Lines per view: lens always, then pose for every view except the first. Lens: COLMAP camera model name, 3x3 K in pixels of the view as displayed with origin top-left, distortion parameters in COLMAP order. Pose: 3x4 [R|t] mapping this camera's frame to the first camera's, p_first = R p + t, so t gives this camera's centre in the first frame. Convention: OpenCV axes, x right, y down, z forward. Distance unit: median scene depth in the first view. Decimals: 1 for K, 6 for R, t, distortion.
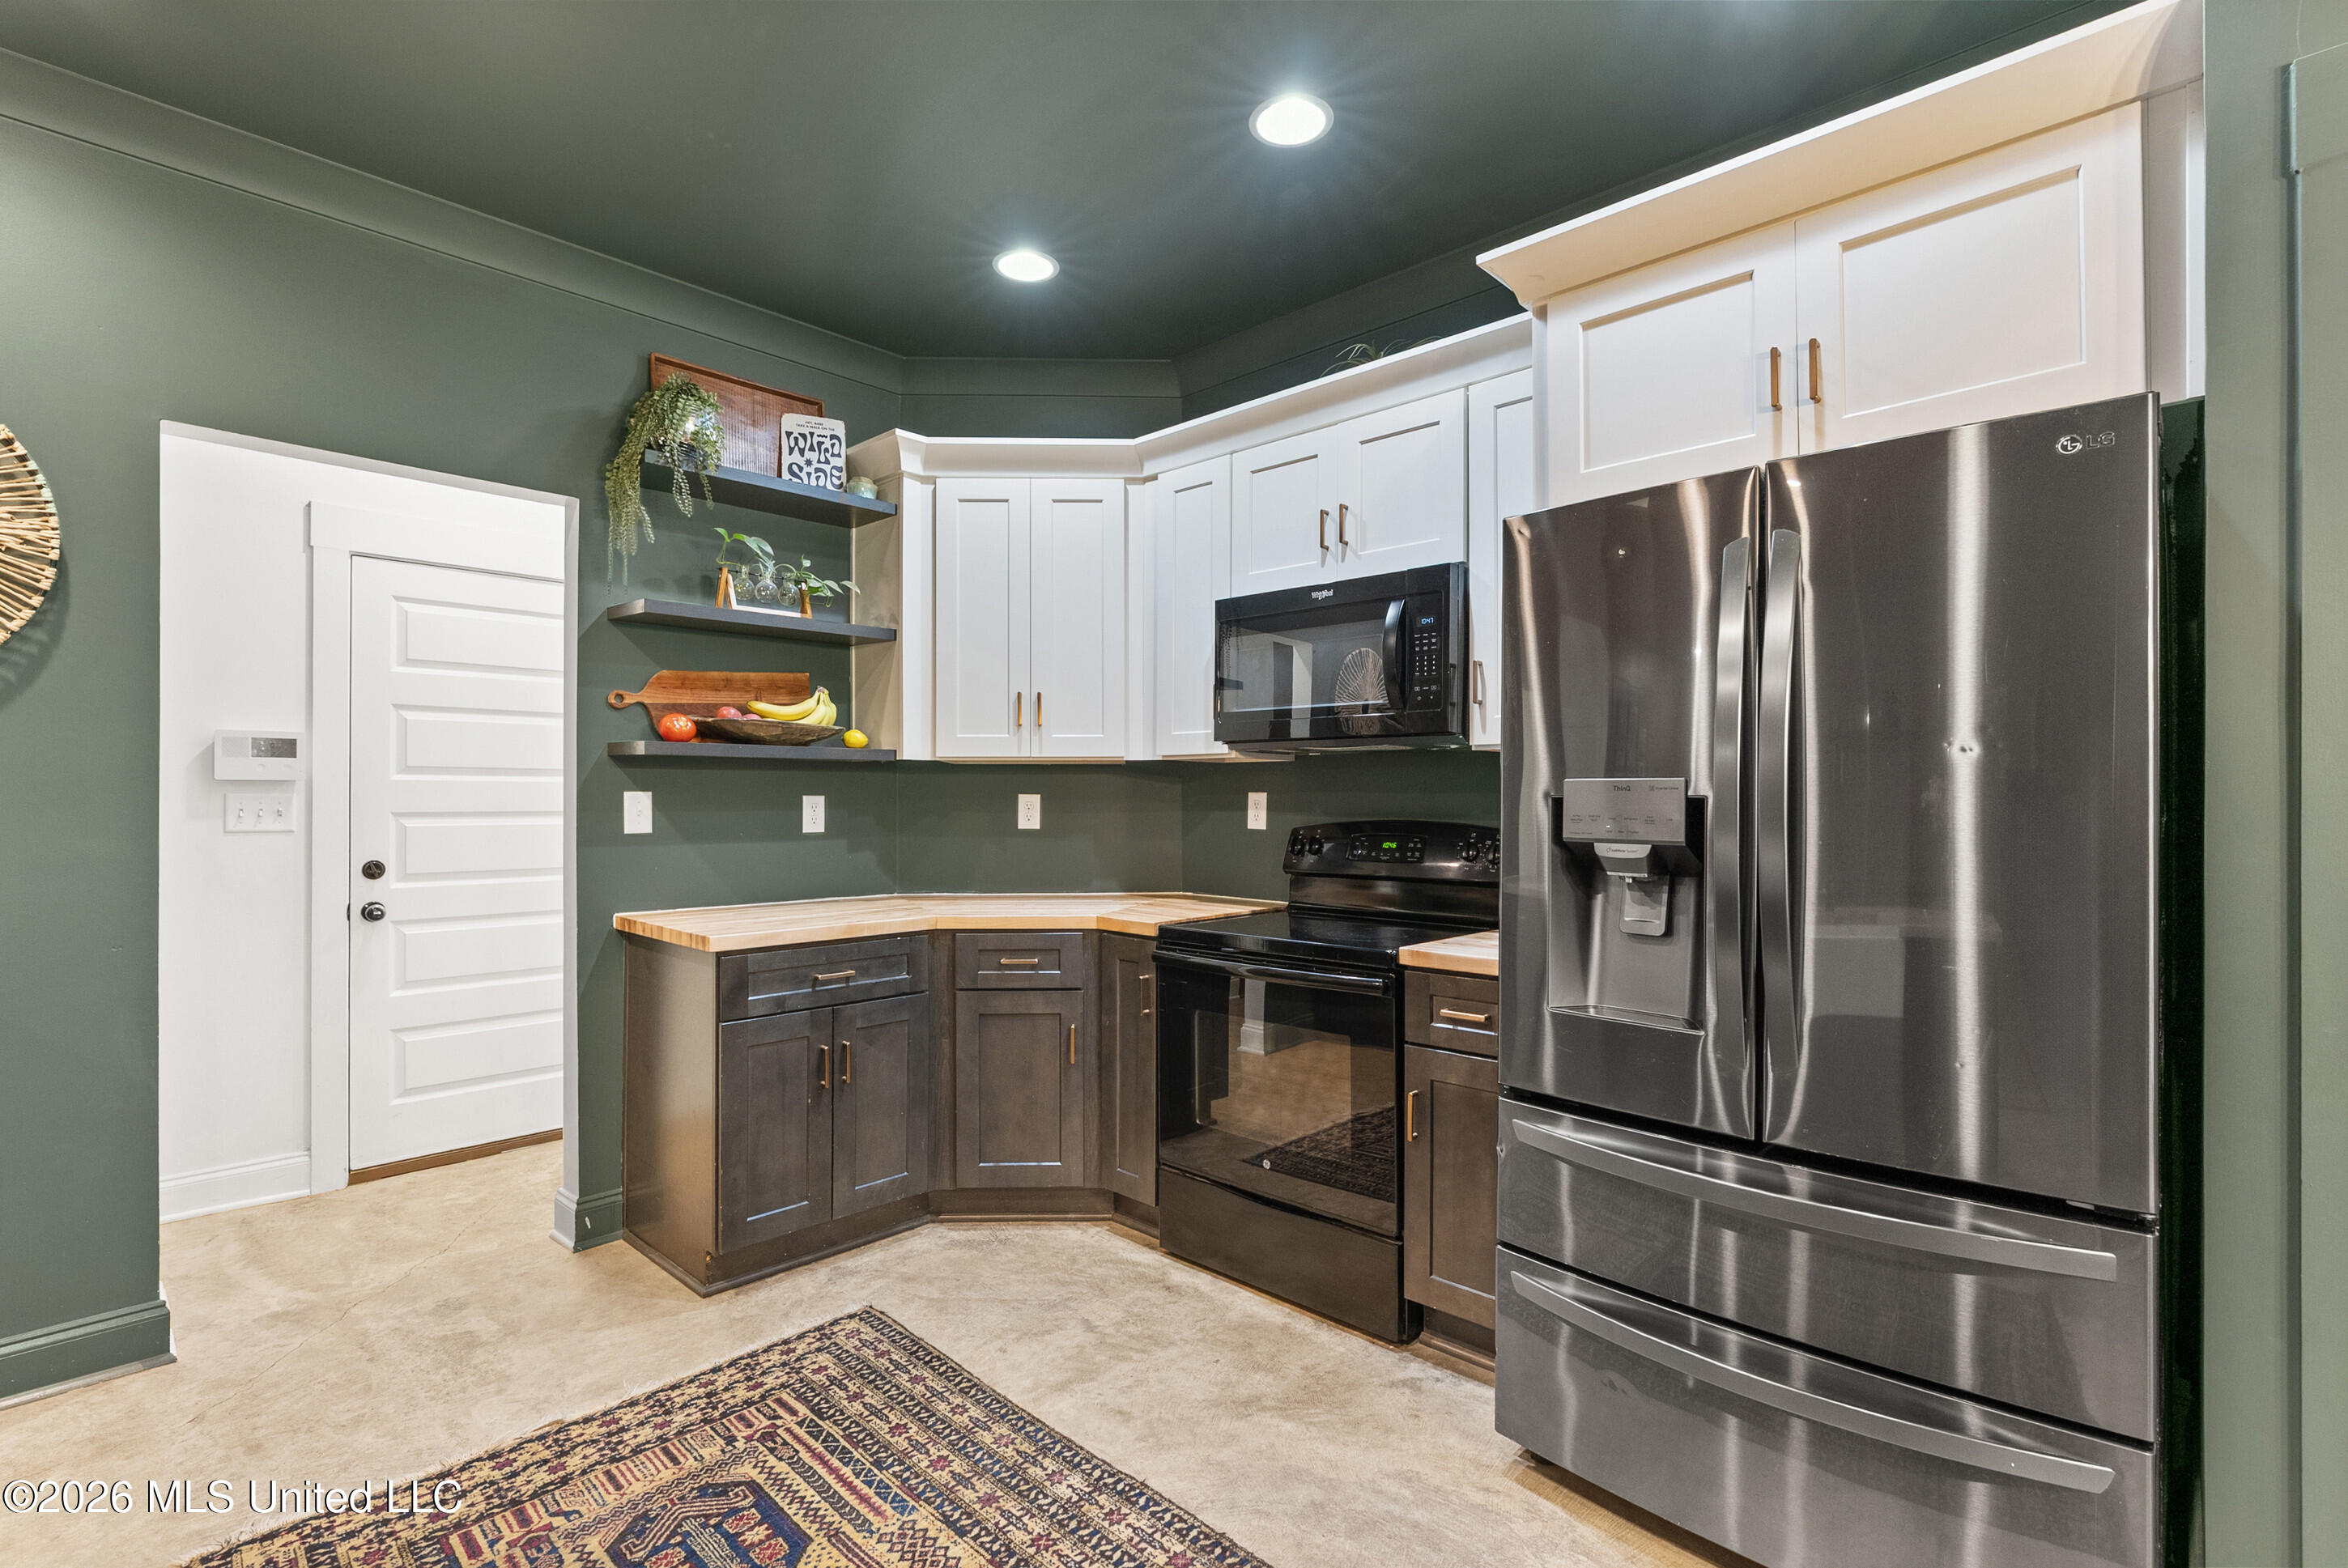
lens RADIAL K [[1071.3, 0, 1166.9], [0, 1071.3, 797.9], [0, 0, 1]] dist [-0.000461, 0.000834]
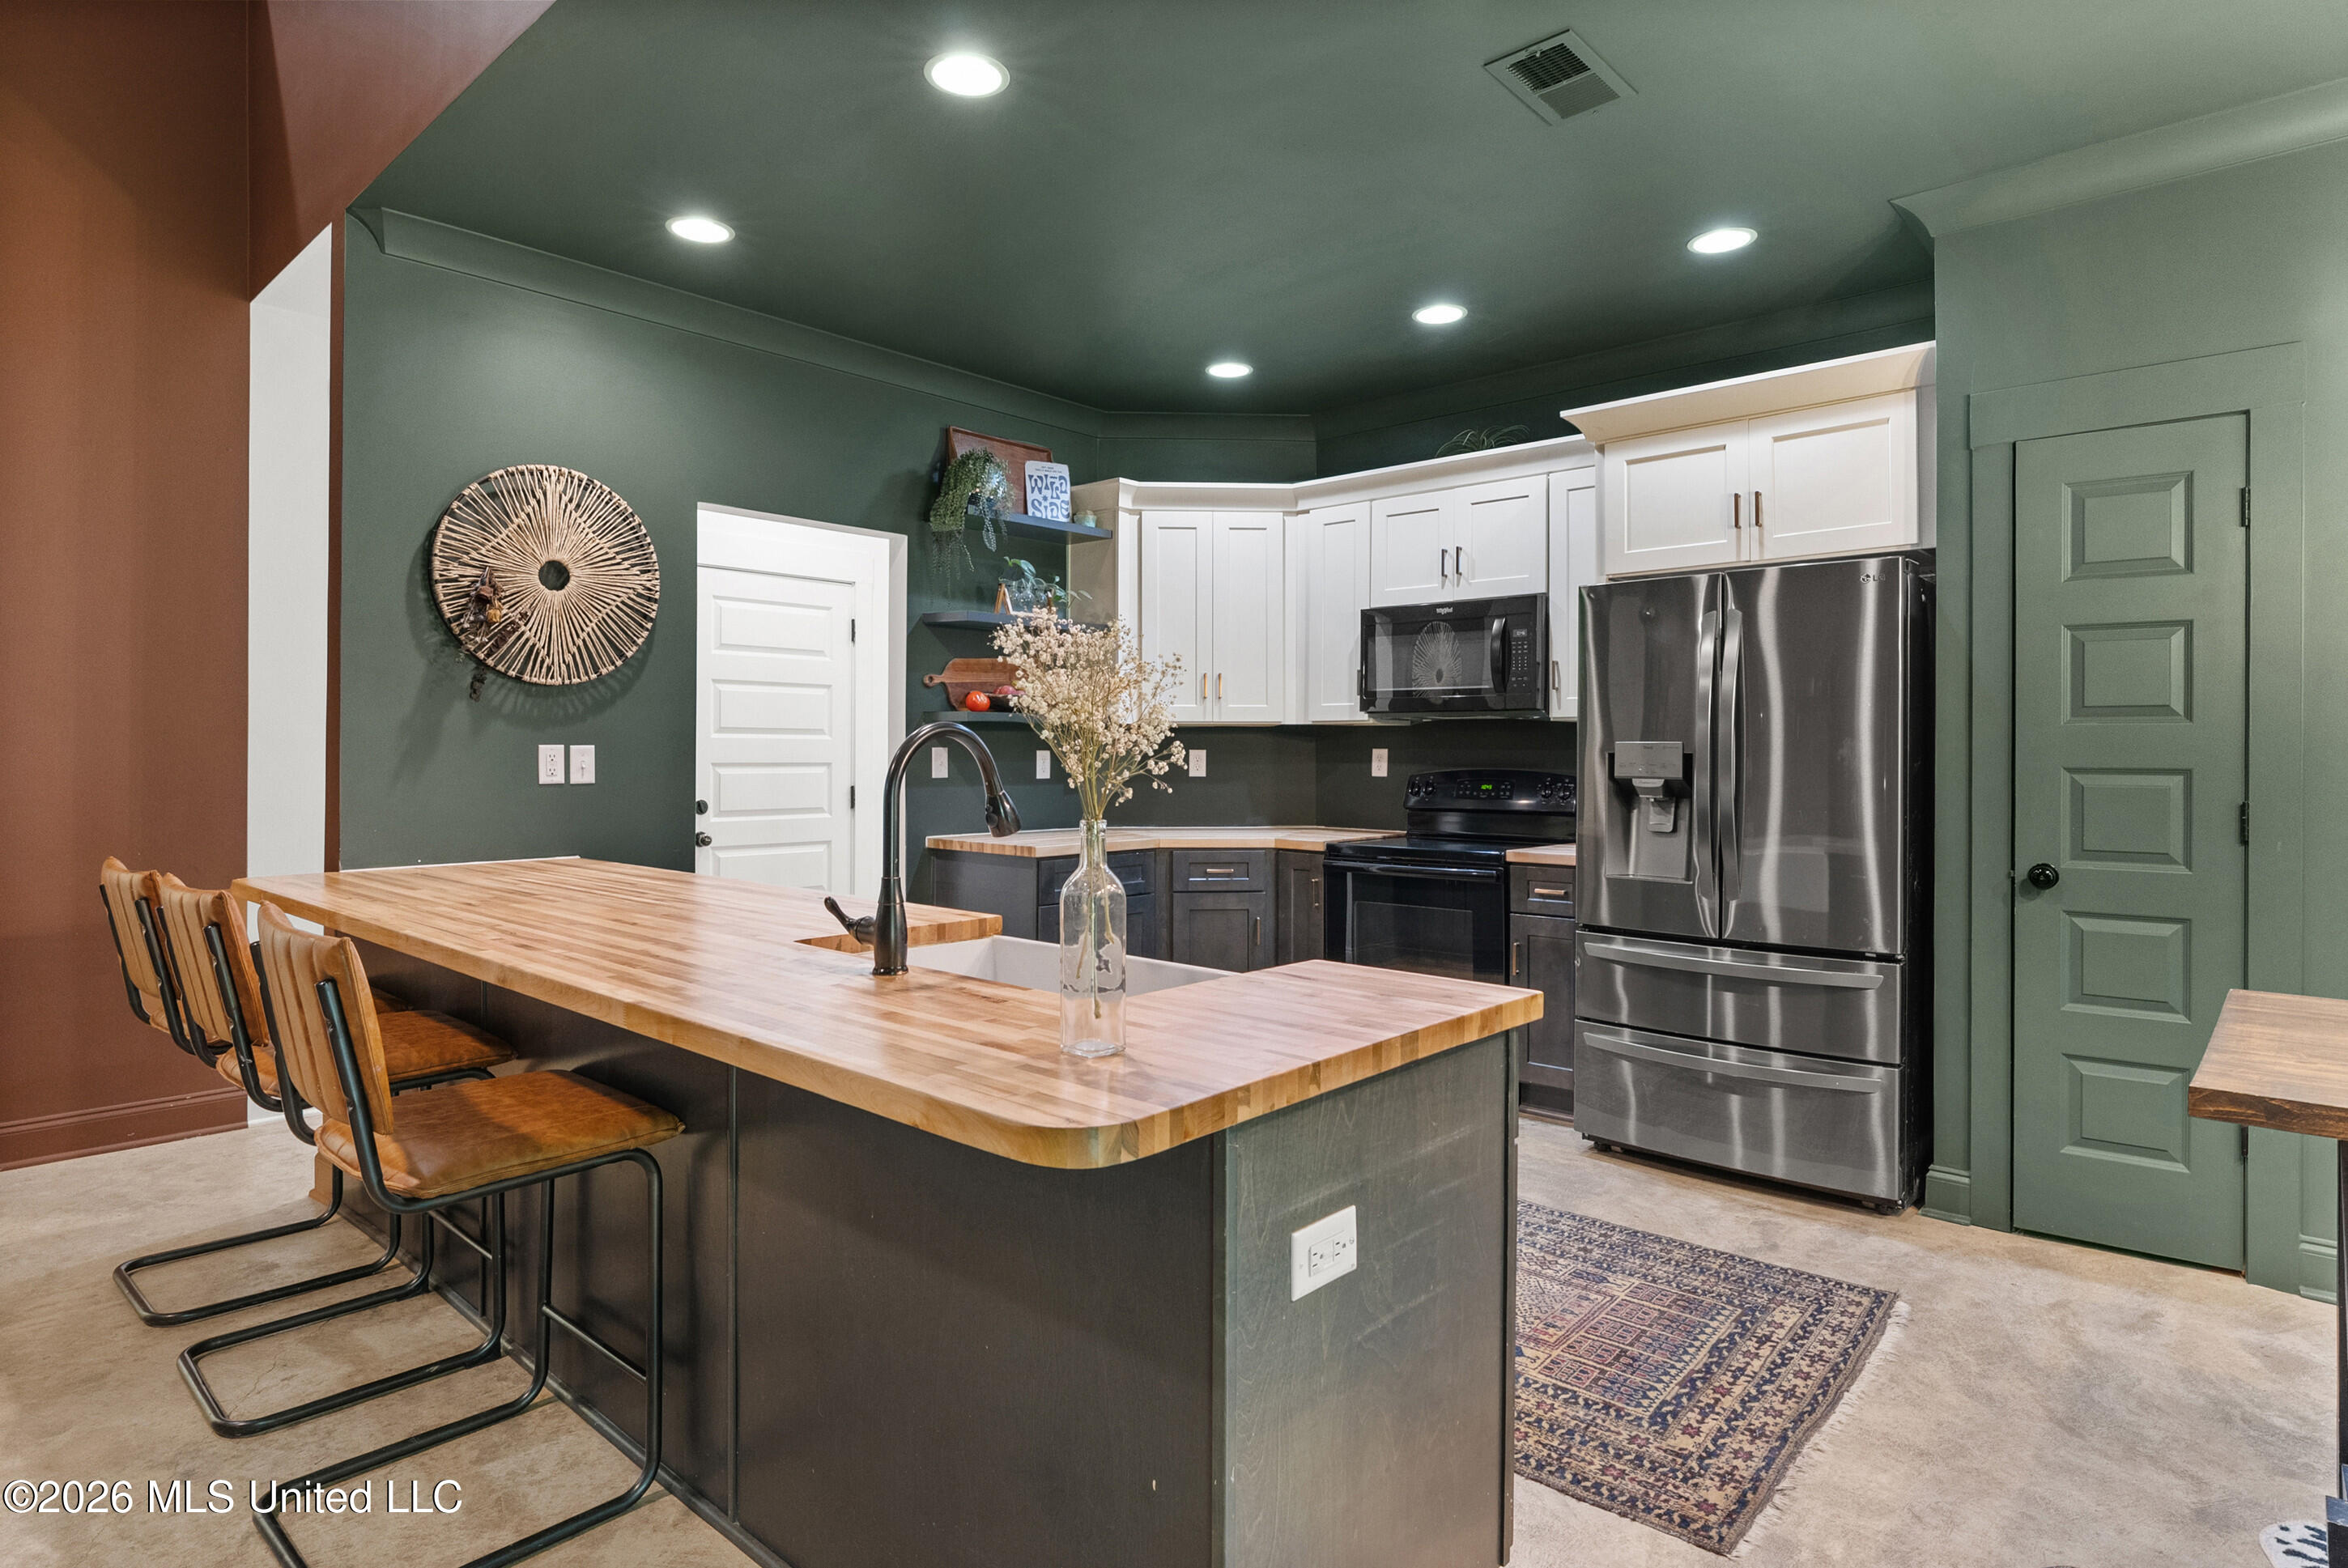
lens RADIAL K [[1264.3, 0, 1170.2], [0, 1264.3, 759.5], [0, 0, 1]] dist [0.000031, -0.000826]
pose [[0.999528, 0.001078, 0.030705, -0.261429], [-0.001237, 0.999986, 0.005169, 0.000709], [-0.030699, -0.005205, 0.999515, -0.648498]]
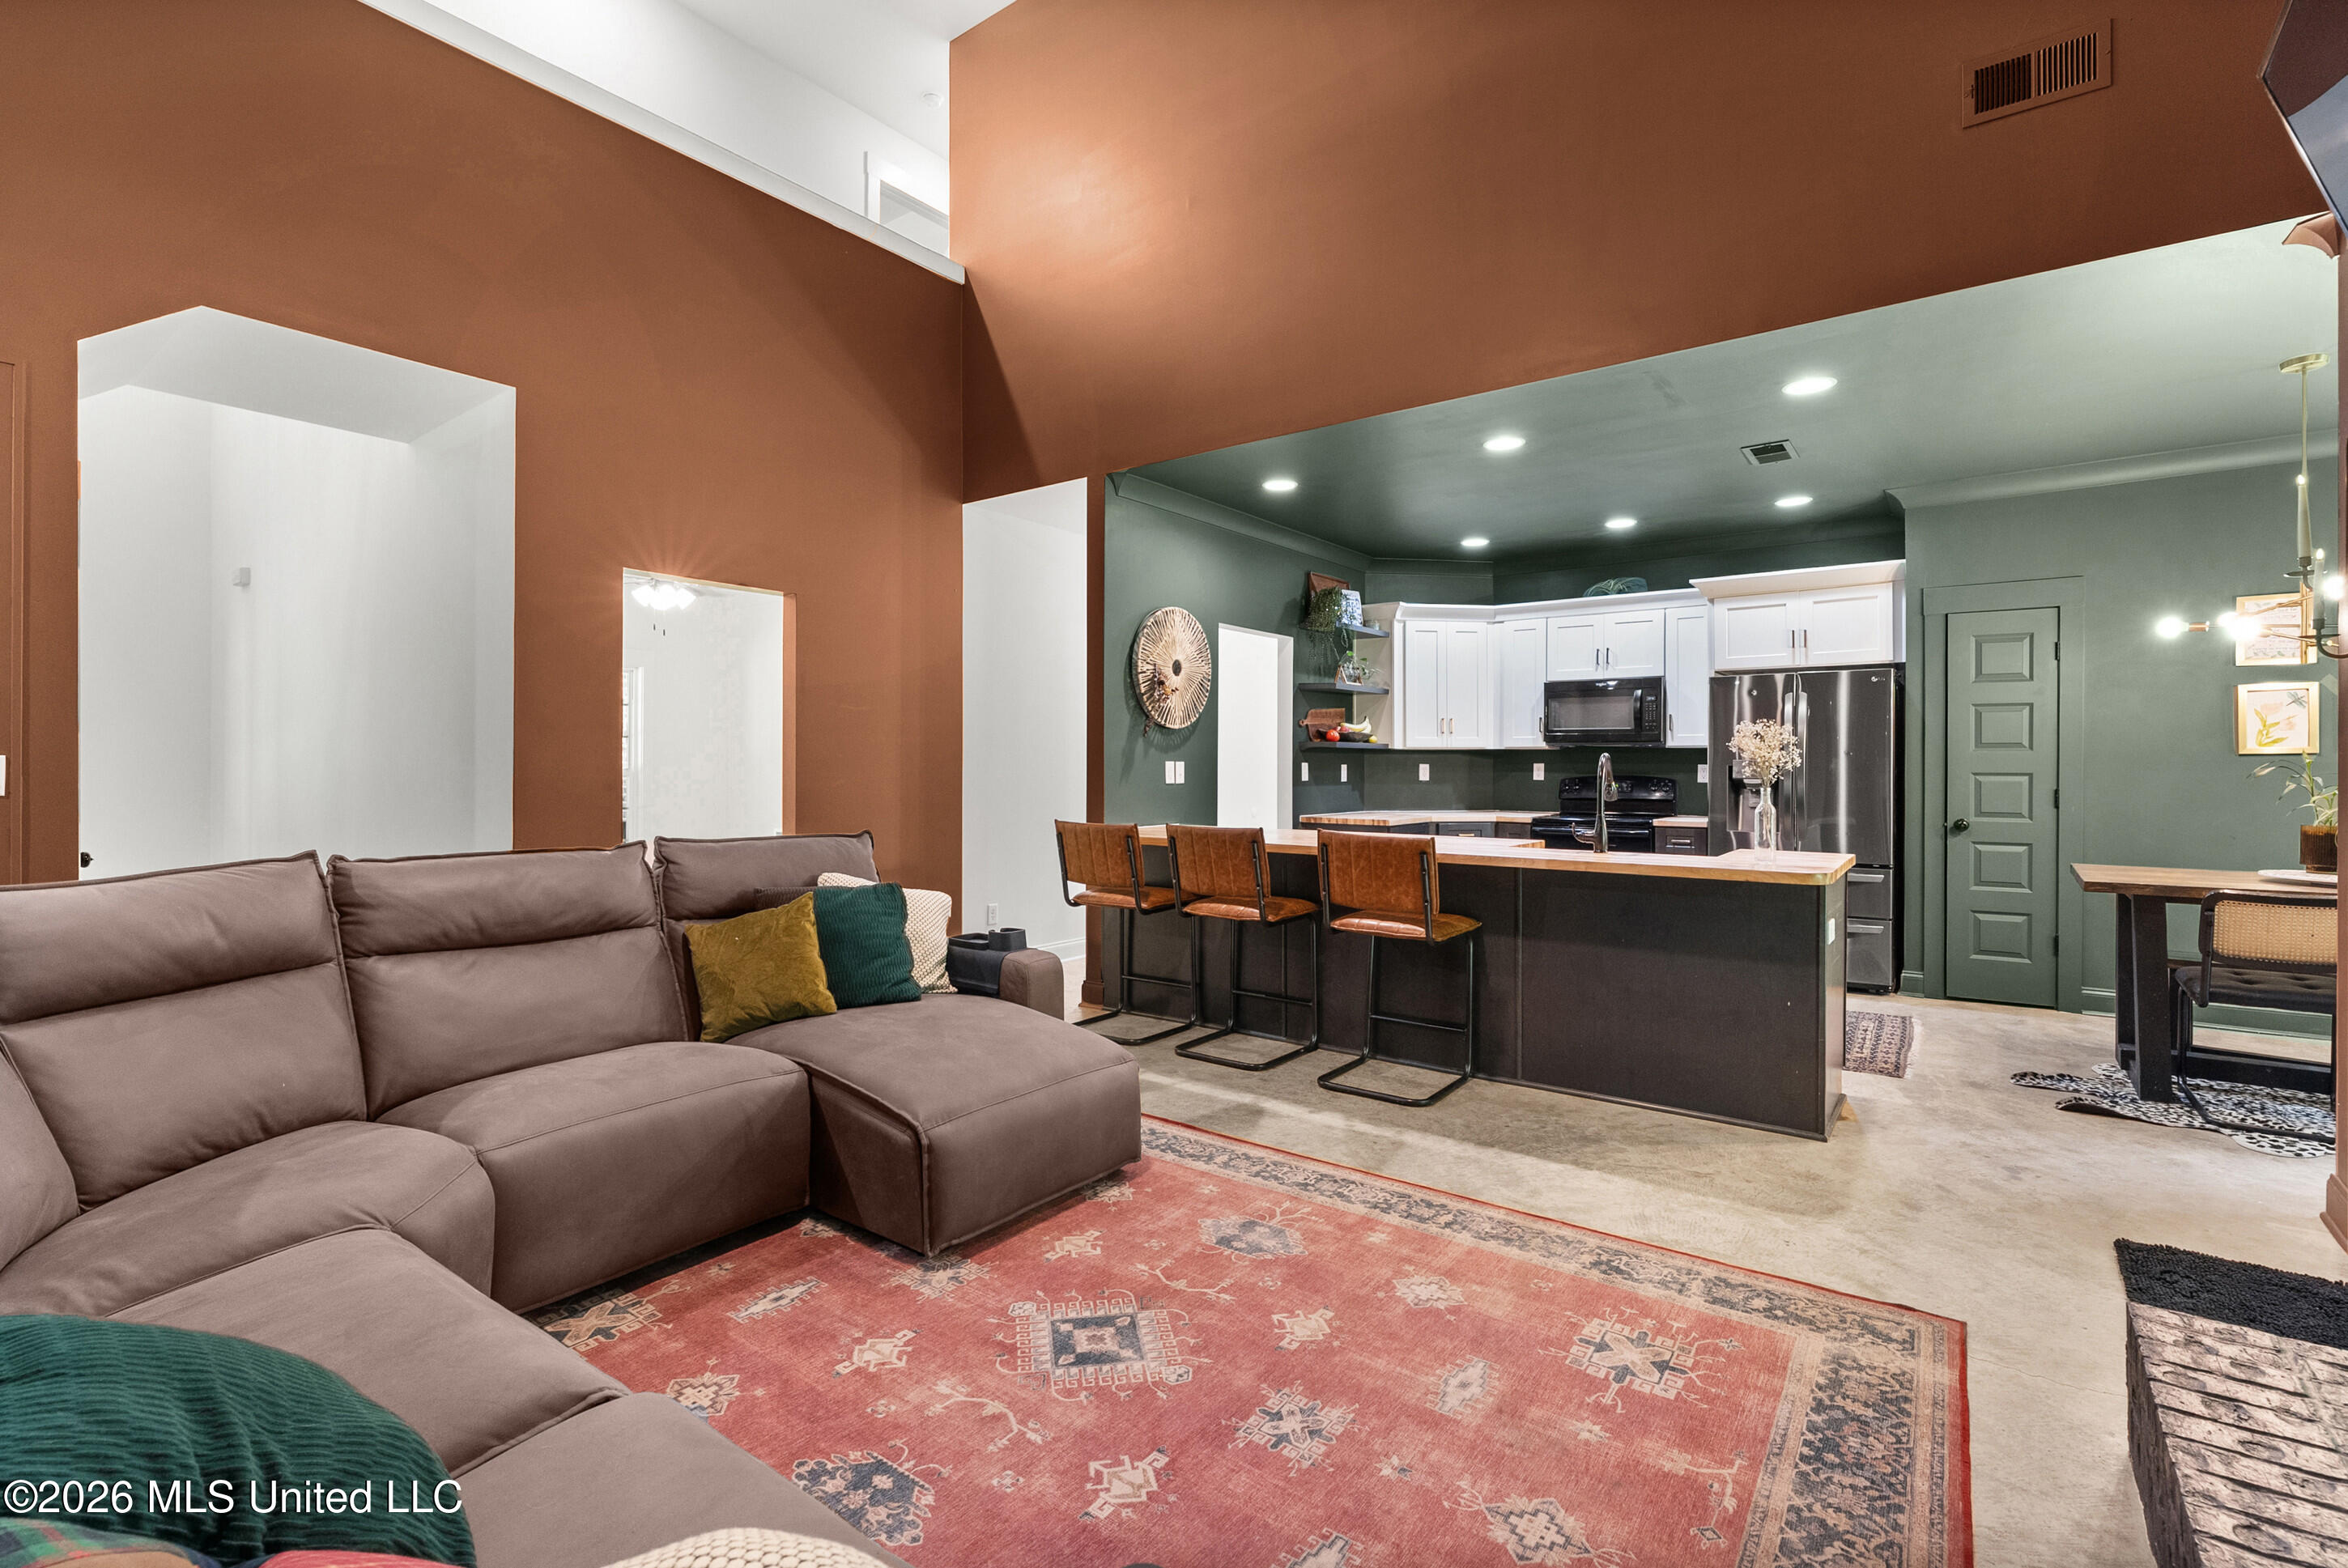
lens RADIAL K [[1071.3, 0, 1183.6], [0, 1071.3, 779.8], [0, 0, 1]] dist [-0.000461, 0.000834]
pose [[0.992116, -0.000908, 0.125318, -1.086380], [-0.000690, 0.999919, 0.012711, 0.001448], [-0.125320, -0.012697, 0.992035, -1.299932]]
